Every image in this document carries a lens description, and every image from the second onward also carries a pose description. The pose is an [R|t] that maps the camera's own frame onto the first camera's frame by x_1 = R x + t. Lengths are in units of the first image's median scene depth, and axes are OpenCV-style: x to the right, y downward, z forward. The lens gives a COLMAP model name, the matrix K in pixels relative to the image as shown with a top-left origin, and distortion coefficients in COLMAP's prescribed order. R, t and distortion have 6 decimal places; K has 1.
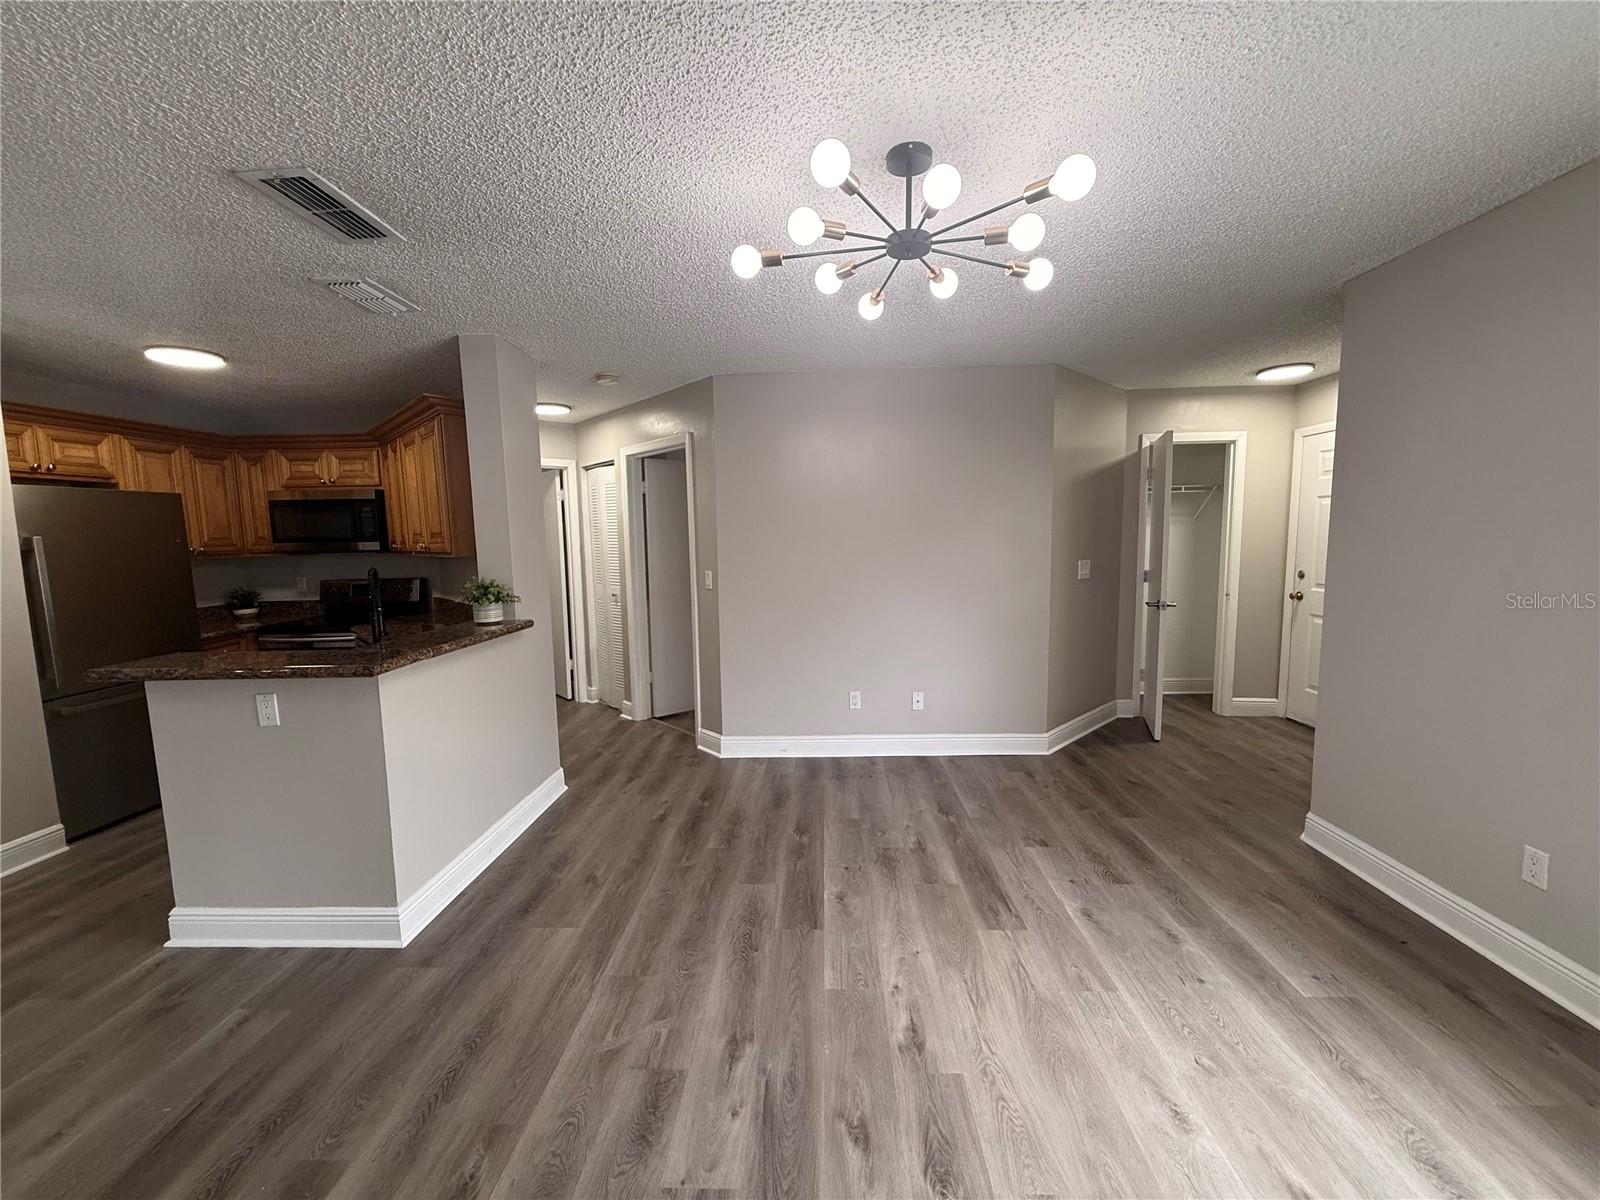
lens RADIAL K [[634.4, 0, 798.0], [0, 634.4, 602.6], [0, 0, 1]] dist [0.000590, -0.000097]
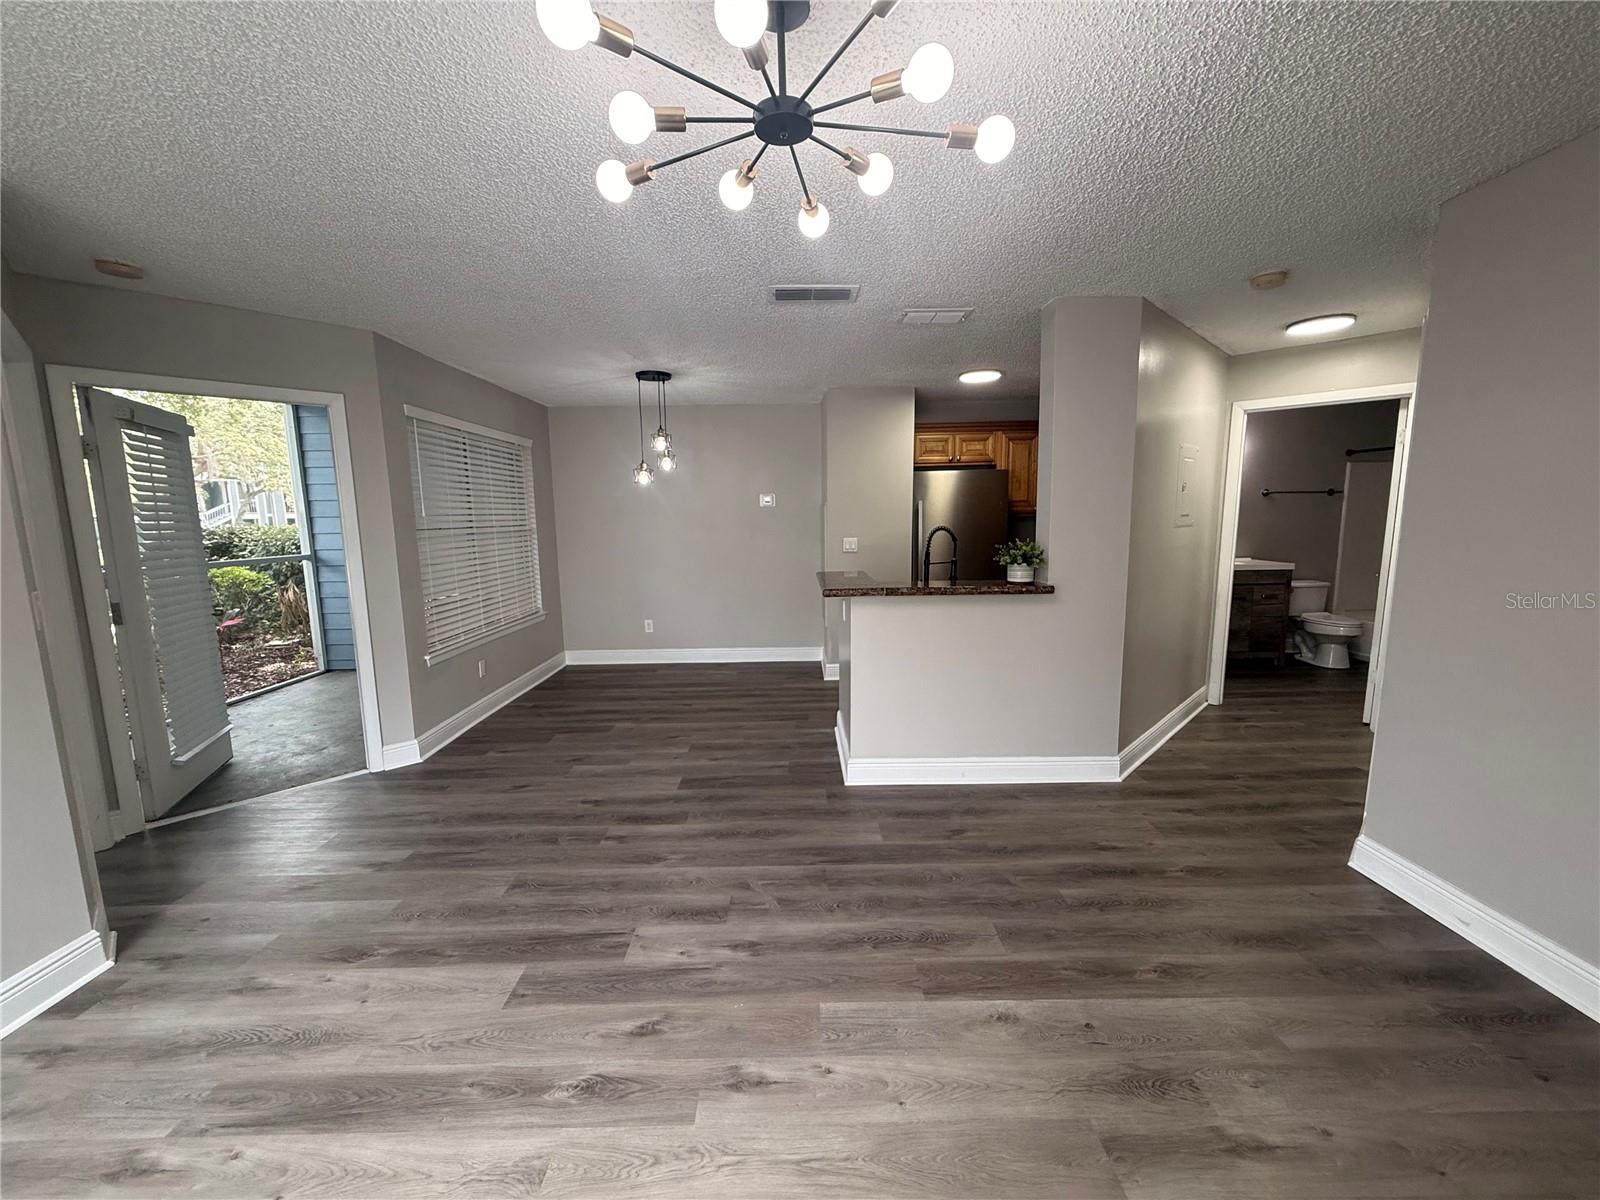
lens RADIAL K [[634.4, 0, 798.0], [0, 634.4, 602.6], [0, 0, 1]] dist [0.000590, -0.000097]
pose [[0.049101, 0.160326, -0.985842, 0.572477], [-0.091100, 0.983637, 0.155430, -0.069020], [0.994631, 0.082179, 0.062903, 0.577277]]
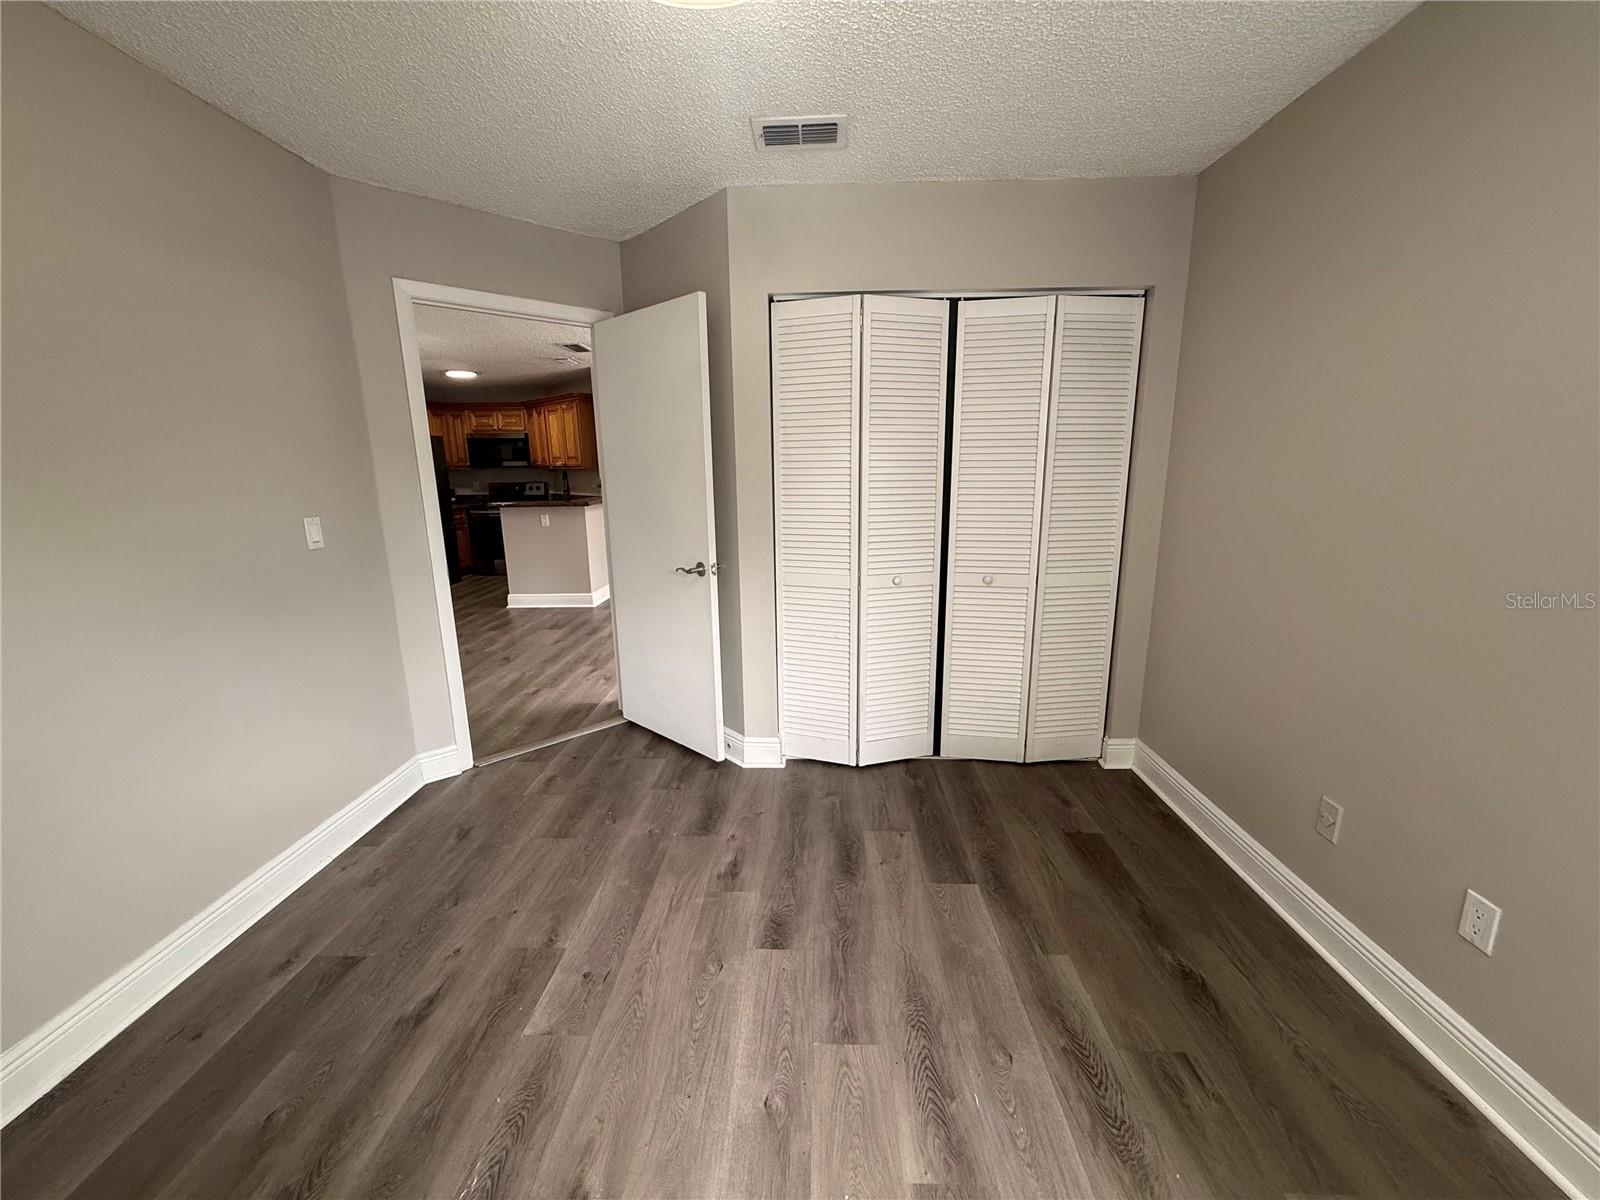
lens RADIAL K [[637.0, 0, 798.7], [0, 637.0, 602.0], [0, 0, 1]] dist [-0.001887, 0.000059]
pose [[0.999902, 0.006232, 0.012560, 0.185914], [-0.007532, 0.994310, 0.106262, 0.165271], [-0.011826, -0.106346, 0.994259, -1.376525]]
